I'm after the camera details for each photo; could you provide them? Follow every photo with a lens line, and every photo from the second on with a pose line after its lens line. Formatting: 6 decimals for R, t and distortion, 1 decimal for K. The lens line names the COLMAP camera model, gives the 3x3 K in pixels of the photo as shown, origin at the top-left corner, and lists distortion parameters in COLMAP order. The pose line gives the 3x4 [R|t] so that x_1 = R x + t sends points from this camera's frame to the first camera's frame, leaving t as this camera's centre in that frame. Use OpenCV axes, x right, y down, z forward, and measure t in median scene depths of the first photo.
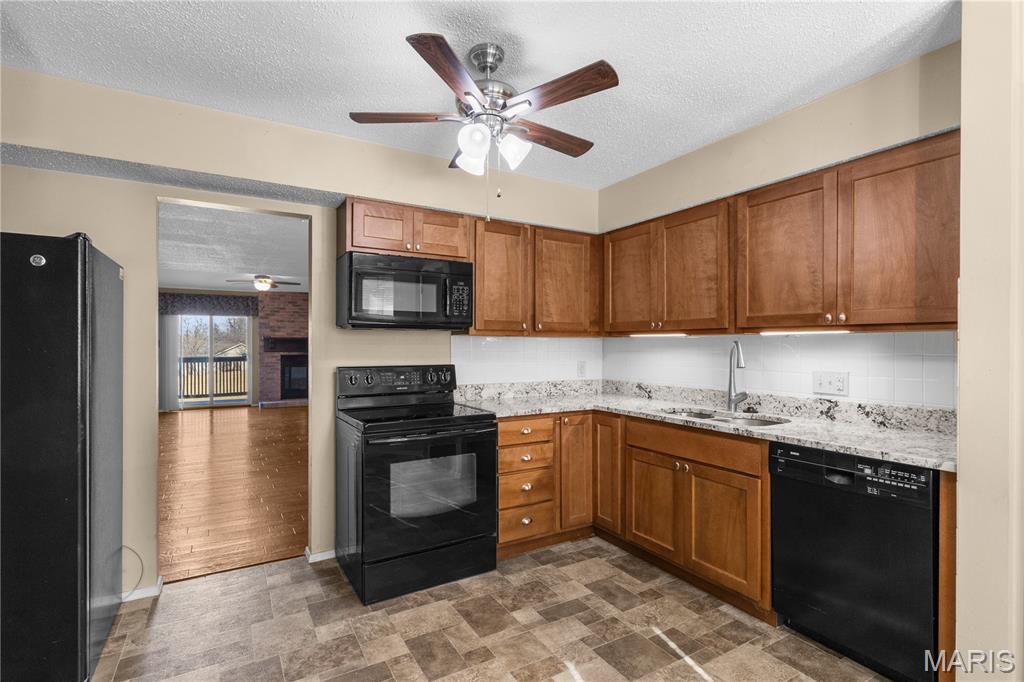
lens RADIAL K [[475.0, 0, 503.7], [0, 475.0, 342.6], [0, 0, 1]] dist [0.004616, -0.000996]
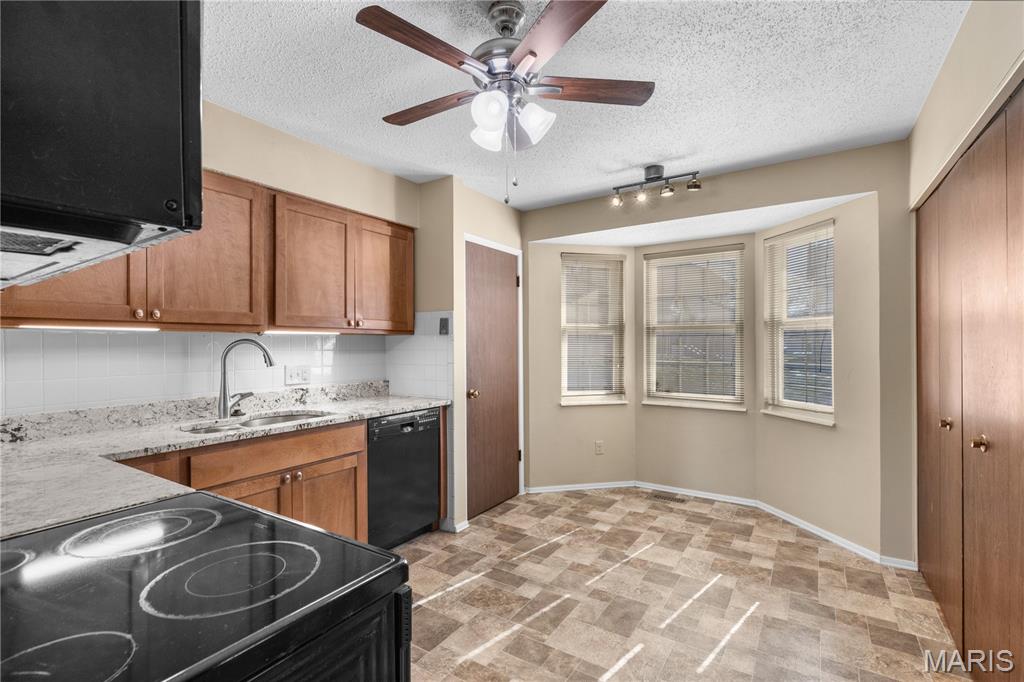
lens RADIAL K [[475.0, 0, 502.8], [0, 475.0, 342.6], [0, 0, 1]] dist [0.004616, -0.000996]
pose [[-0.433382, 0.003041, 0.901205, -0.624984], [0.000531, 0.999995, -0.003119, 0.007196], [-0.901210, -0.000873, -0.433381, 1.049609]]
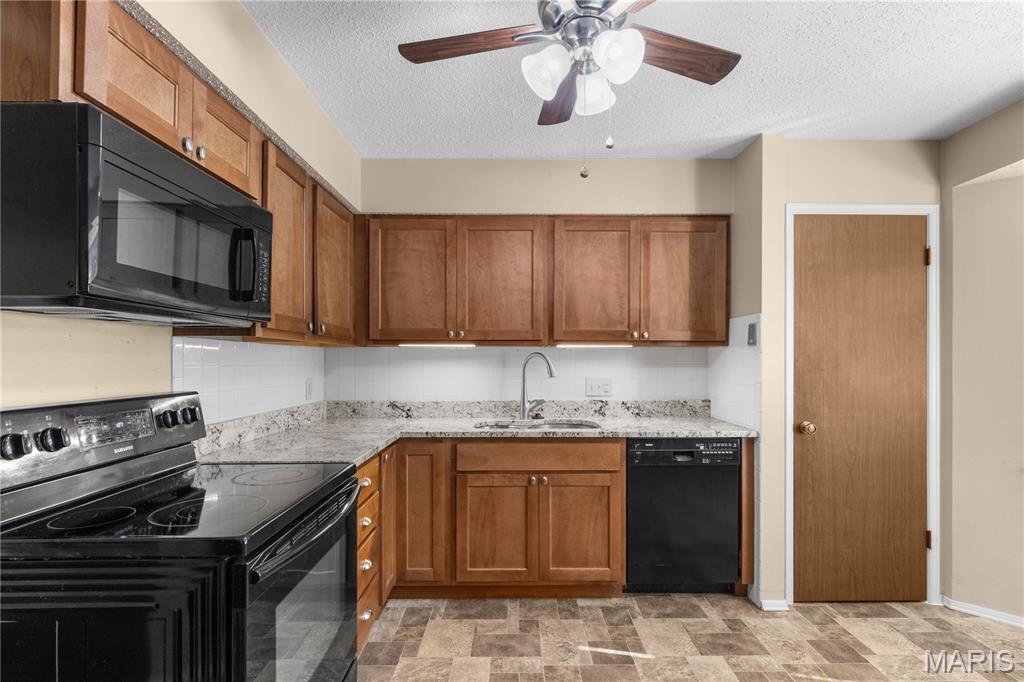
lens RADIAL K [[475.0, 0, 512.3], [0, 475.0, 359.3], [0, 0, 1]] dist [0.004616, -0.000996]
pose [[0.510621, 0.000331, 0.859806, -0.500245], [-0.004146, 0.999989, 0.002077, 0.010505], [-0.859796, -0.004625, 0.510617, 0.556763]]
